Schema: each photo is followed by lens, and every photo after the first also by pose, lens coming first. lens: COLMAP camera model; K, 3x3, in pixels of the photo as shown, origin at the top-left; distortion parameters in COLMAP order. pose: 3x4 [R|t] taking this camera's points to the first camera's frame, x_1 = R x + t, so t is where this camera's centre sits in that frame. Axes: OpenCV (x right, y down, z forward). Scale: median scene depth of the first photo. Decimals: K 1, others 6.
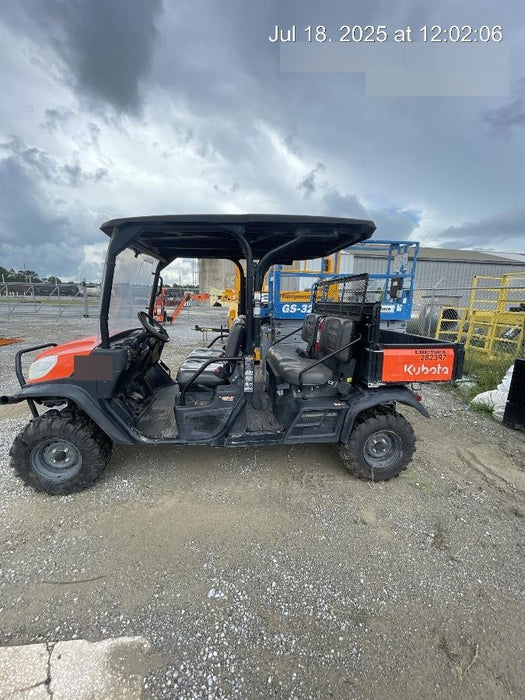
lens RADIAL K [[286.9, 0, 262.5], [0, 286.9, 350.0], [0, 0, 1]] dist [0.000670, 0.000124]
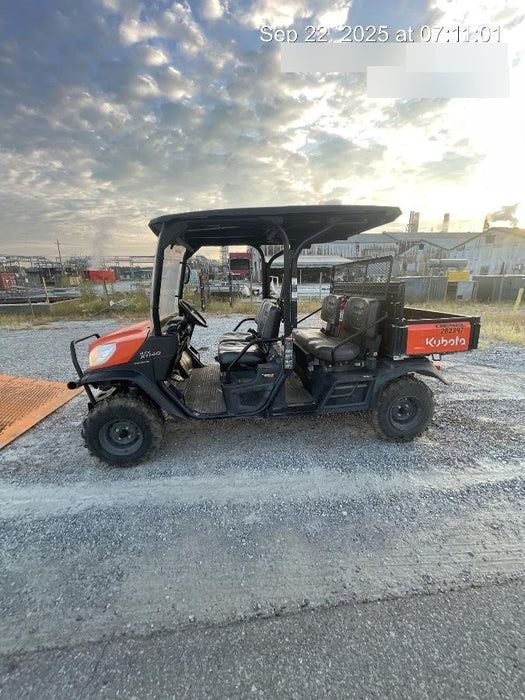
lens RADIAL K [[285.8, 0, 262.7], [0, 285.8, 346.5], [0, 0, 1]] dist [-0.000446, -0.000277]
pose [[0.998940, -0.044175, 0.012937, -0.148493], [0.043415, 0.997592, 0.054087, -0.003492], [-0.015295, -0.053468, 0.998452, -0.093200]]
